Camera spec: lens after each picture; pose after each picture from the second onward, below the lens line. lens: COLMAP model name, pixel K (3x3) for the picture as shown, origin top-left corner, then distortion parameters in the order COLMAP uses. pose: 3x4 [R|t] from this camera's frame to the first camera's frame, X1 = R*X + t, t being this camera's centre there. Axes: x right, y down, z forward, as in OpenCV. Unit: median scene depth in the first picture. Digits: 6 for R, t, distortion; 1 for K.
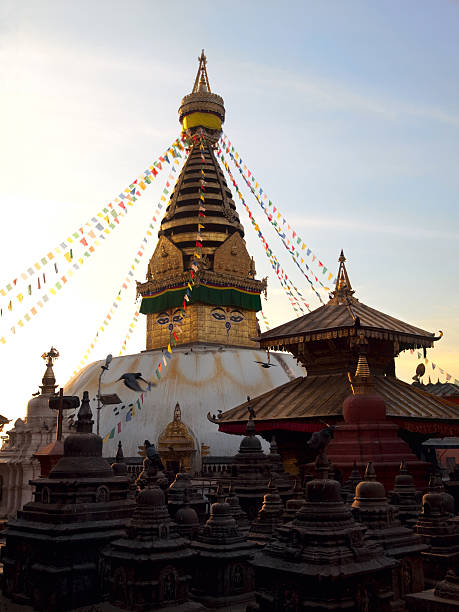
lens RADIAL K [[712.1, 0, 229.6], [0, 712.1, 288.4], [0, 0, 1]] dist [-0.007709, -0.049479]
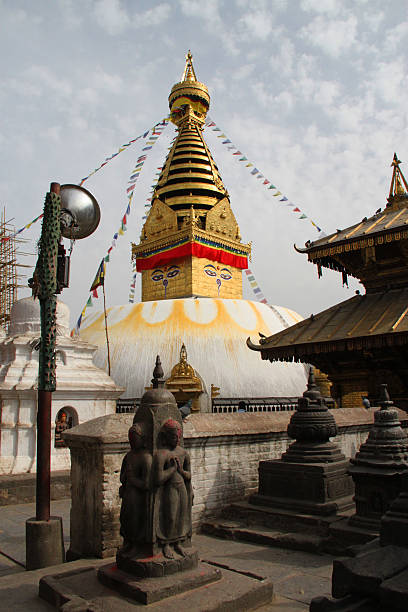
lens RADIAL K [[443.2, 0, 184.9], [0, 443.2, 306.6], [0, 0, 1]] dist [-0.093839, 0.001501]
pose [[0.999146, 0.006906, 0.040733, -0.079545], [-0.006932, 0.999976, 0.000501, 0.090509], [-0.040729, -0.000783, 0.999170, 0.325058]]
